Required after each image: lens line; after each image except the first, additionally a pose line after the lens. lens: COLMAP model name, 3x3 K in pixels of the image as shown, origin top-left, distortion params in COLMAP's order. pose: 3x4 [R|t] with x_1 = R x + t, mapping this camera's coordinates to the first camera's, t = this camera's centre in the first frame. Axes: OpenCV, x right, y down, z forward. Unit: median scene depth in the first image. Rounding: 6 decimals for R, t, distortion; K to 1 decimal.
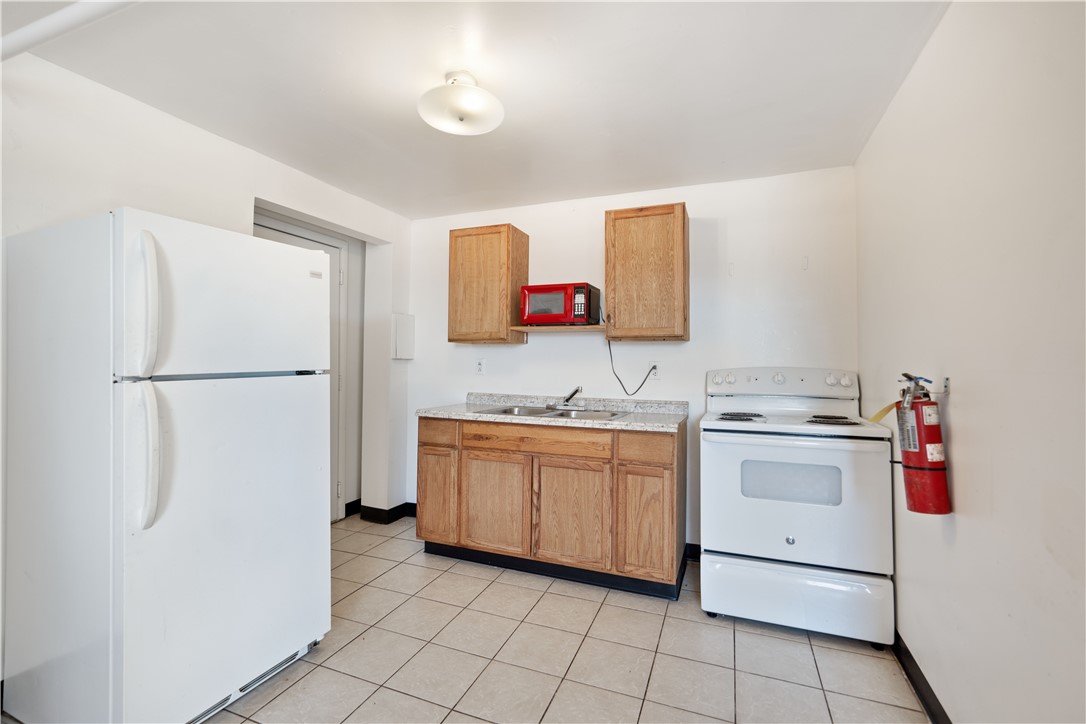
lens RADIAL K [[492.3, 0, 537.1], [0, 492.3, 348.8], [0, 0, 1]] dist [-0.002254, -0.000076]
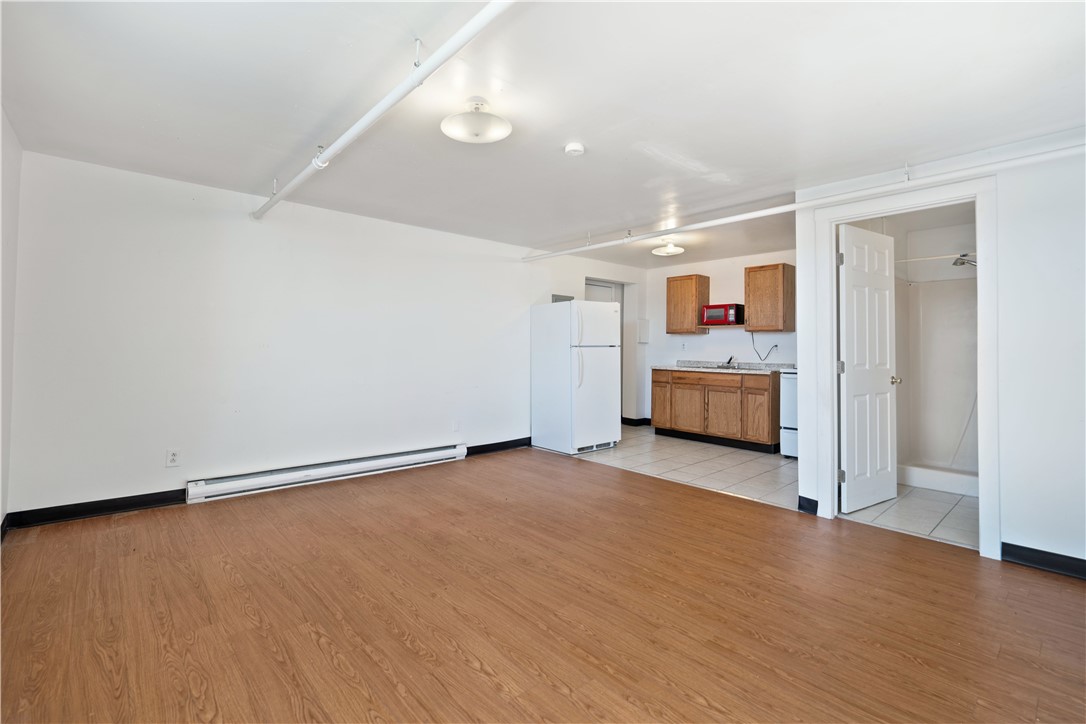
lens RADIAL K [[492.3, 0, 537.1], [0, 492.3, 348.8], [0, 0, 1]] dist [-0.002254, -0.000076]
pose [[0.898621, 0.000223, -0.438727, 0.259926], [0.009746, 0.999743, 0.020470, 0.001029], [0.438619, -0.022671, 0.898387, -1.185573]]
